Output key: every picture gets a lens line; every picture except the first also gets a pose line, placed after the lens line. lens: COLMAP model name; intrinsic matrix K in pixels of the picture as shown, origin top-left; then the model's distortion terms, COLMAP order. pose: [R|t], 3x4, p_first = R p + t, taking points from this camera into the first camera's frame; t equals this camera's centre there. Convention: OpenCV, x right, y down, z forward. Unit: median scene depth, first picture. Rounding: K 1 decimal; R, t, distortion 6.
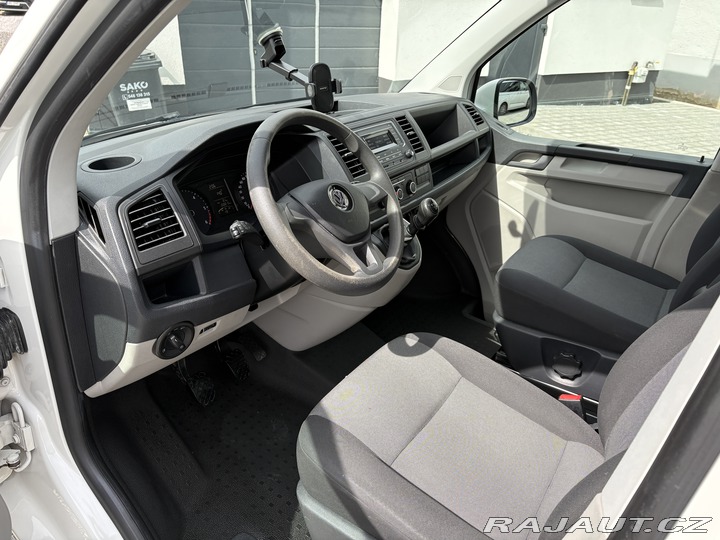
lens RADIAL K [[543.0, 0, 357.3], [0, 543.0, 266.7], [0, 0, 1]] dist [0.038219, -0.042541]
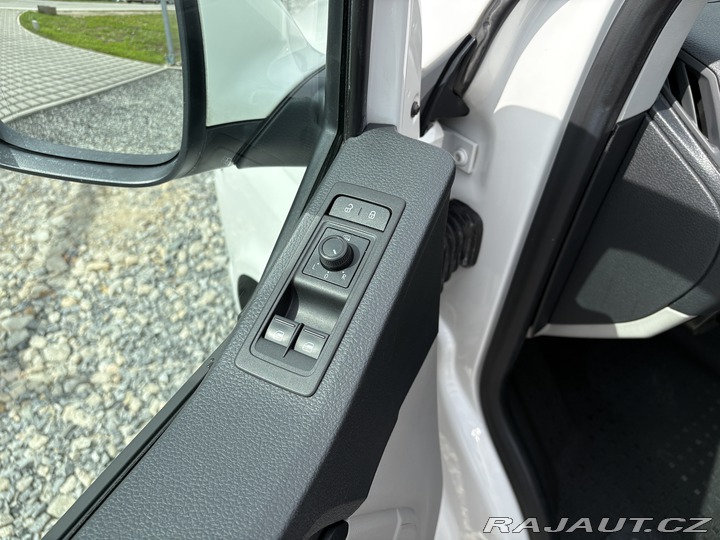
lens RADIAL K [[556.3, 0, 357.0], [0, 556.3, 267.6], [0, 0, 1]] dist [-0.001067, -0.008348]
pose [[0.923254, 0.237105, -0.302297, -0.375578], [-0.146361, 0.944574, 0.293867, -0.023172], [0.355219, -0.227070, 0.906785, 0.211240]]
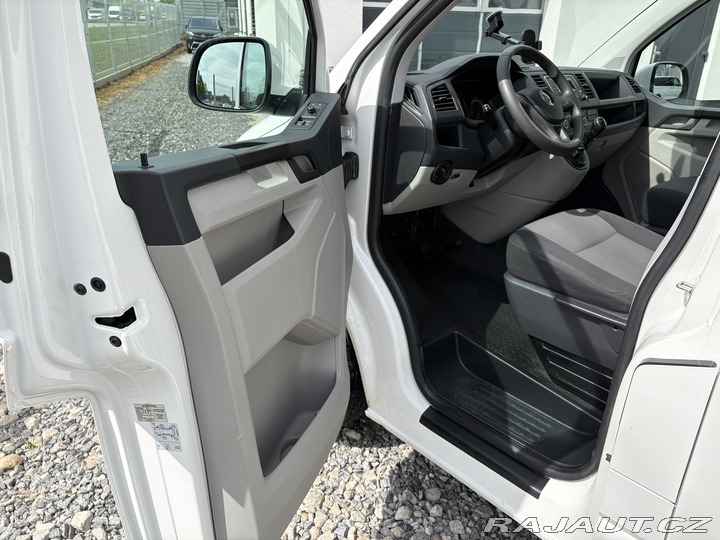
lens RADIAL K [[543.0, 0, 357.3], [0, 543.0, 266.7], [0, 0, 1]] dist [0.038219, -0.042541]
pose [[0.971434, 0.080833, -0.223121, -0.131643], [-0.095999, 0.993692, -0.057968, 0.392200], [0.217028, 0.077731, 0.973066, -0.502475]]
